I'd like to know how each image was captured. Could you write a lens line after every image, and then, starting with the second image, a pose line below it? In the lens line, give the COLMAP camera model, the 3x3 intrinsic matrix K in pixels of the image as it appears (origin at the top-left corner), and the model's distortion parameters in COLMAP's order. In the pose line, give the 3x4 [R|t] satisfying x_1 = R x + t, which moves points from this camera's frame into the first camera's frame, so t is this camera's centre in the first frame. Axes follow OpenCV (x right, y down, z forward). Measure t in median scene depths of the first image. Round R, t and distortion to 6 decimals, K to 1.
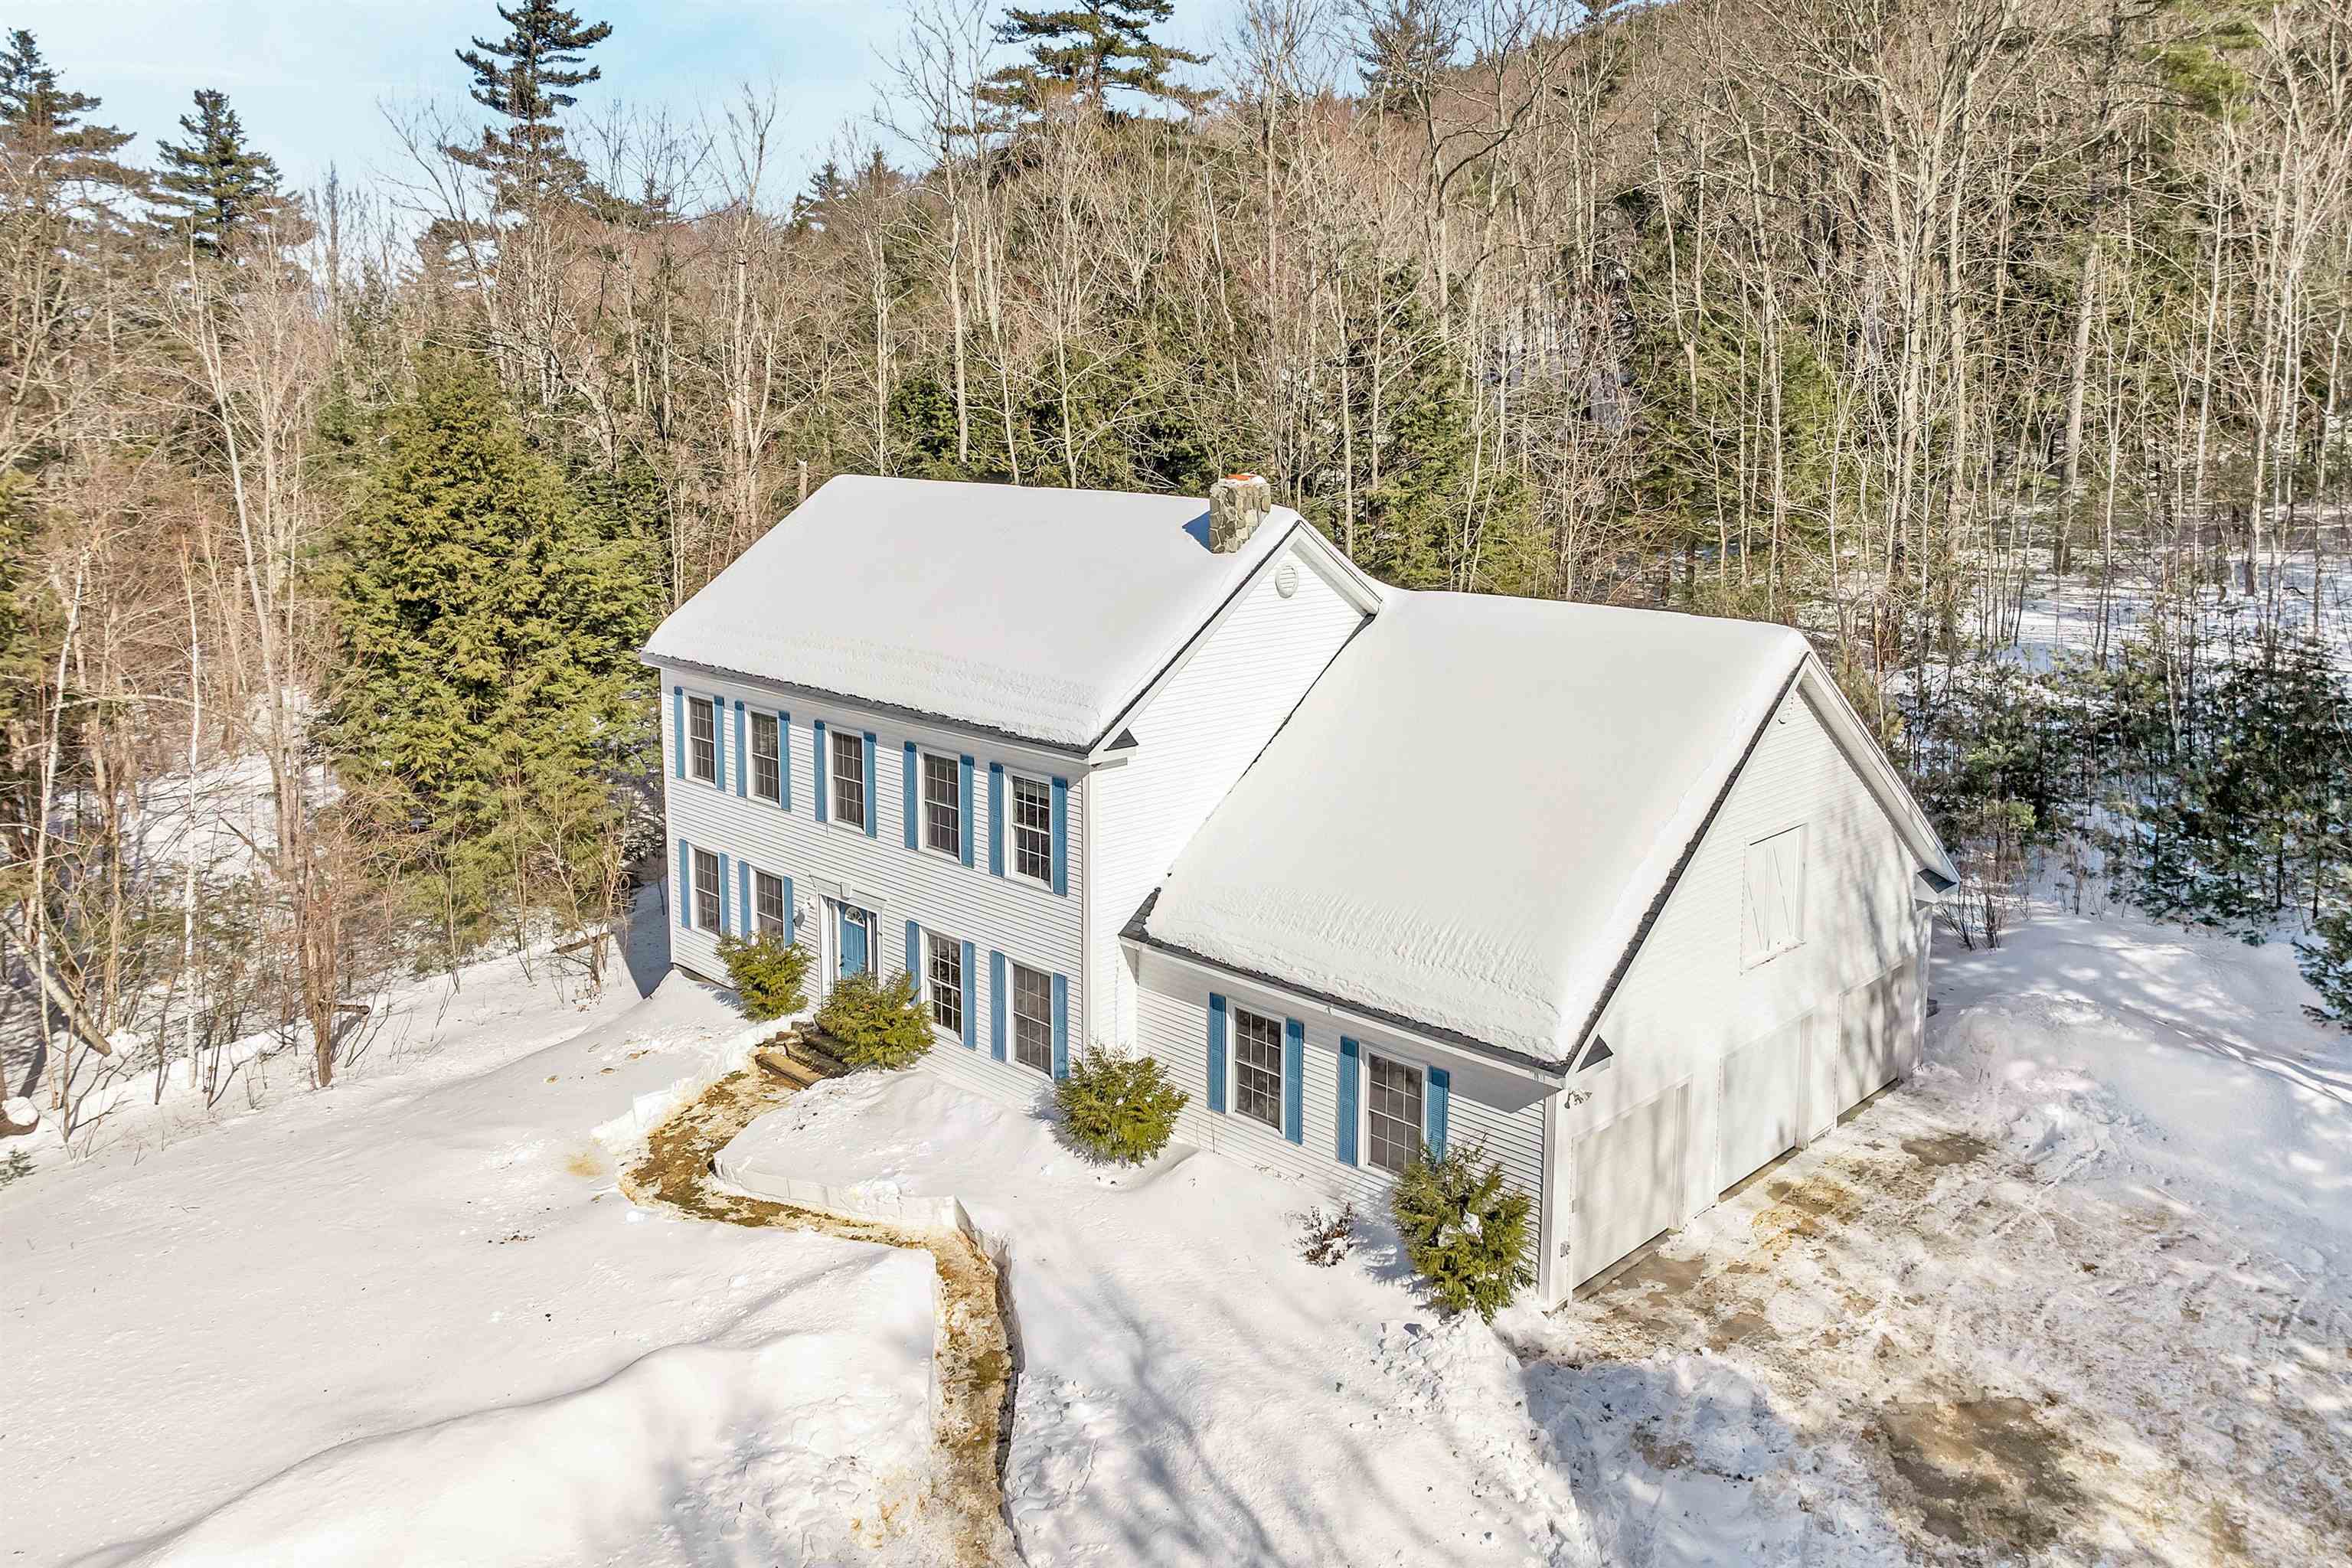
lens RADIAL K [[1667.3, 0, 1176.2], [0, 1667.3, 784.1], [0, 0, 1]] dist [0.001063, -0.000986]
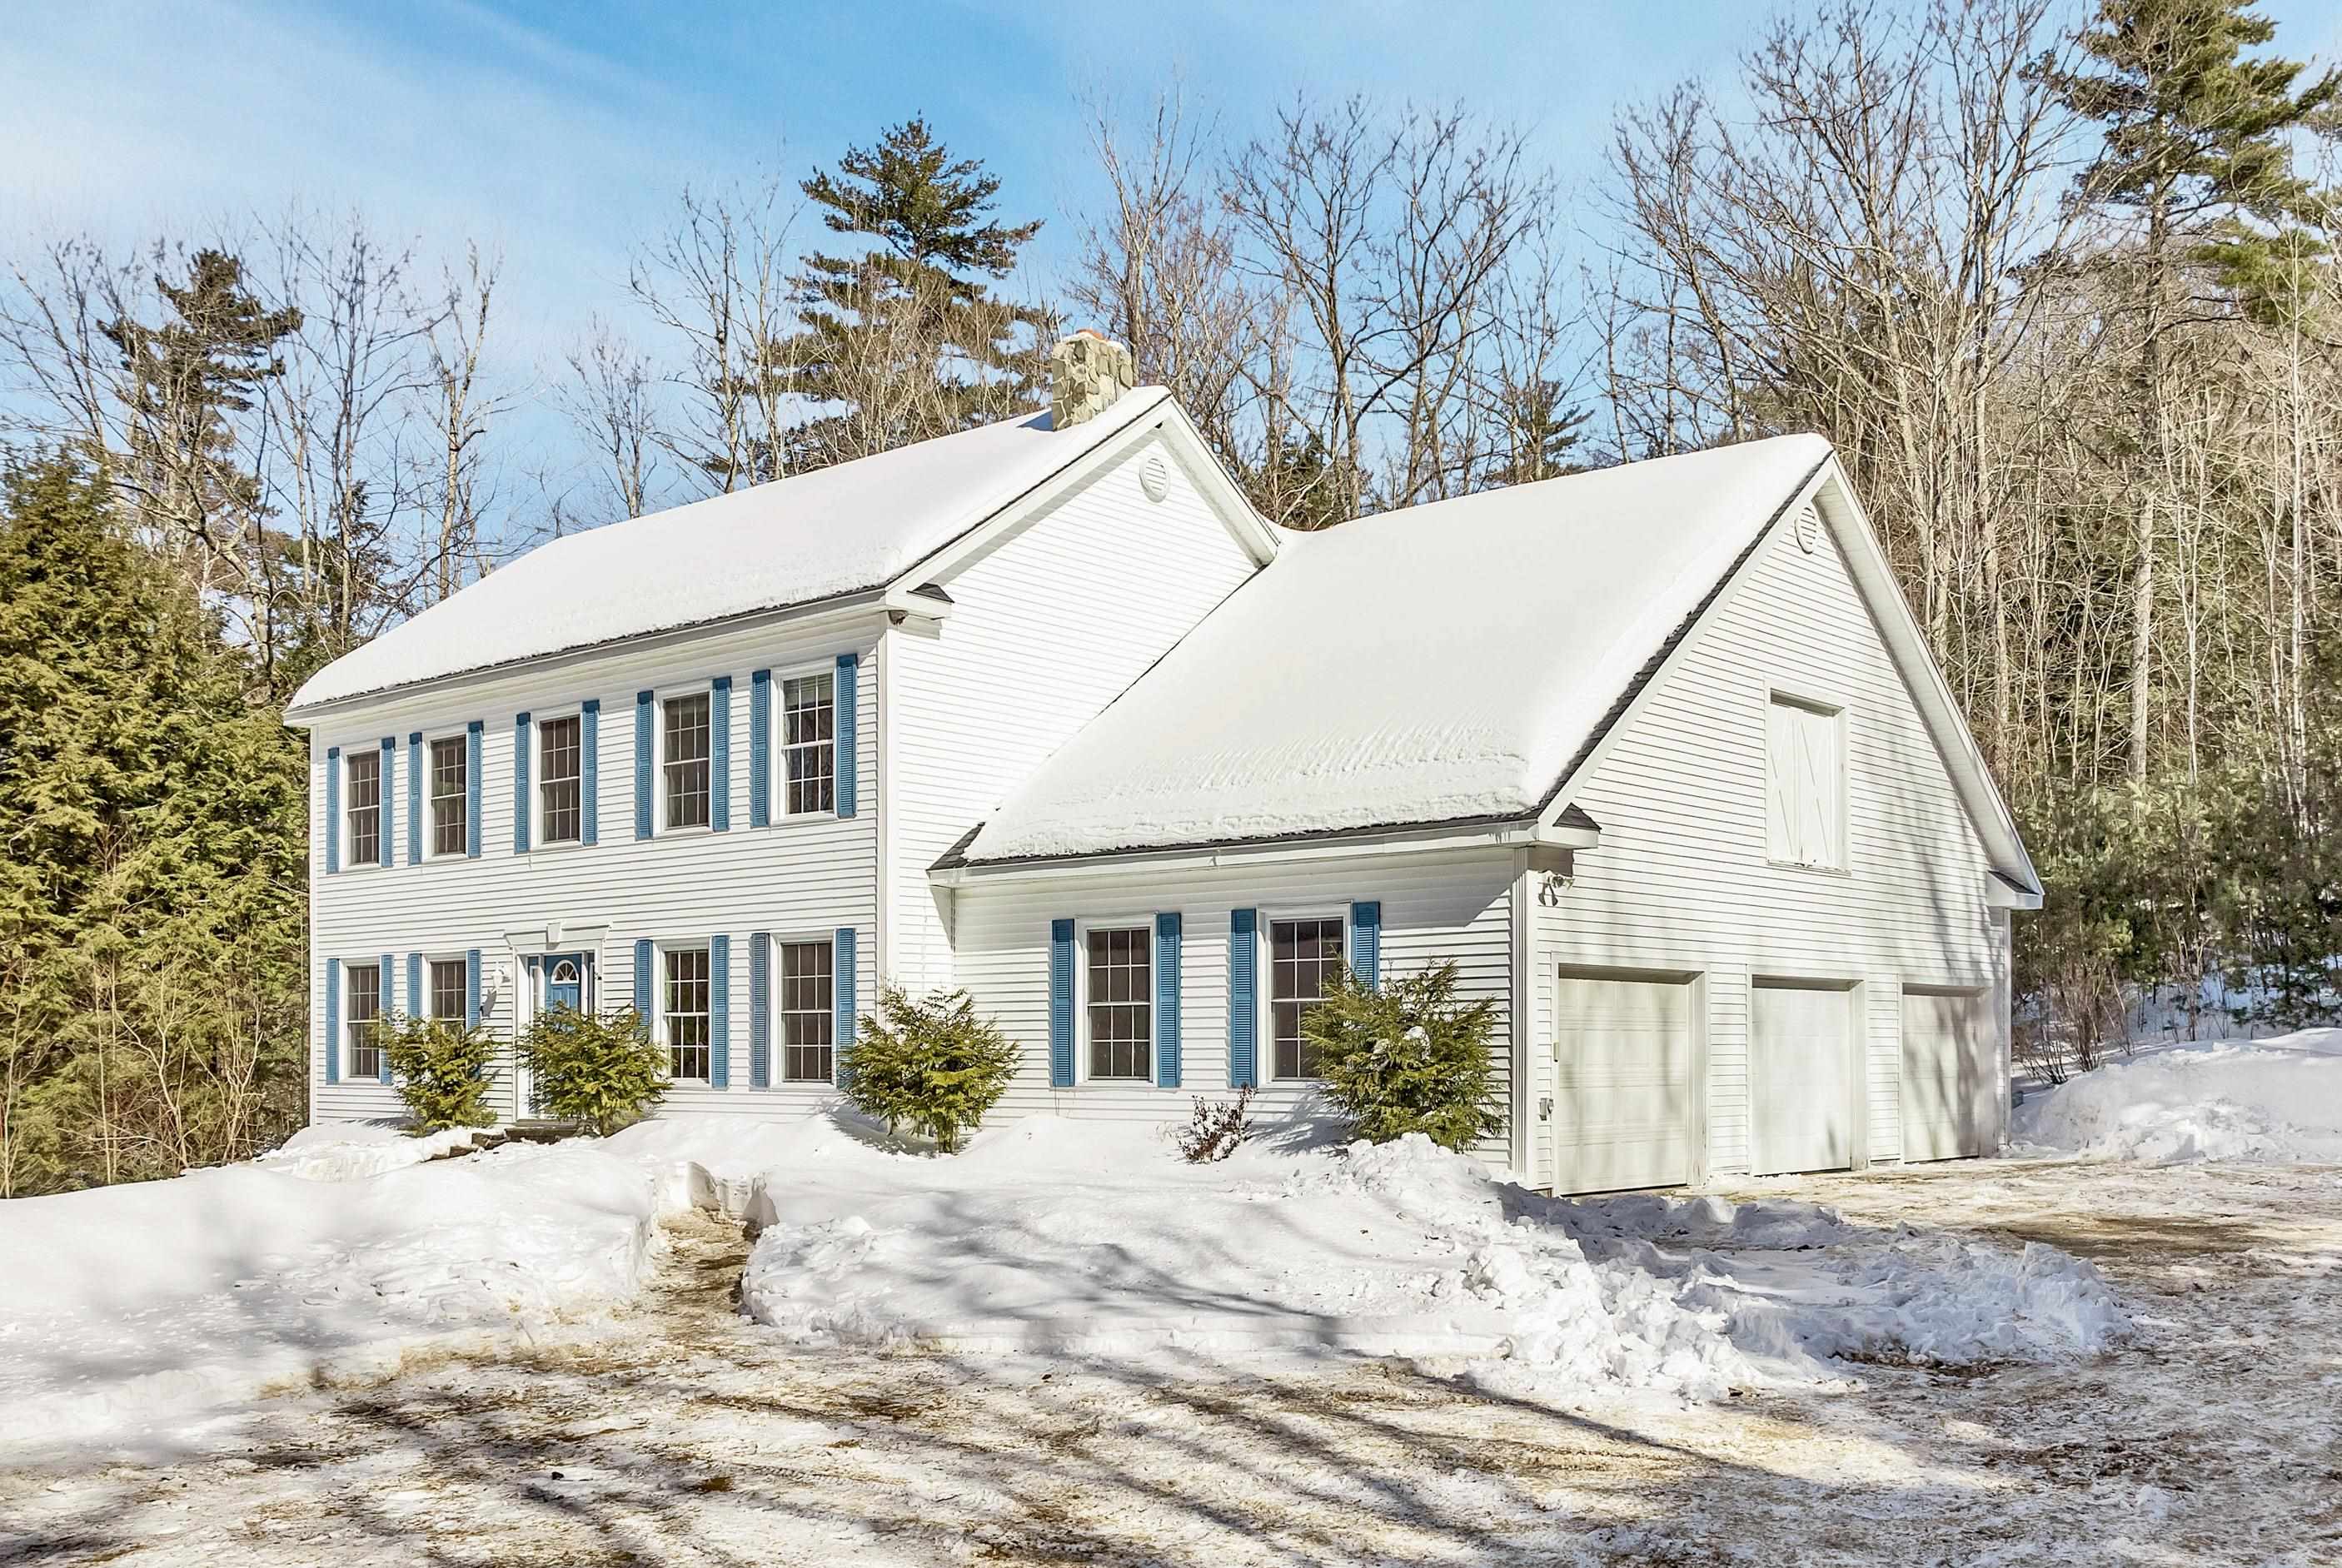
lens RADIAL K [[2196.0, 0, 1170.1], [0, 2196.0, 780.8], [0, 0, 1]] dist [-0.013577, 0.000000]
pose [[0.997639, -0.002994, 0.068605, 0.005246], [0.012429, 0.990422, -0.137511, 0.173359], [-0.067536, 0.138039, 0.988122, 0.040139]]
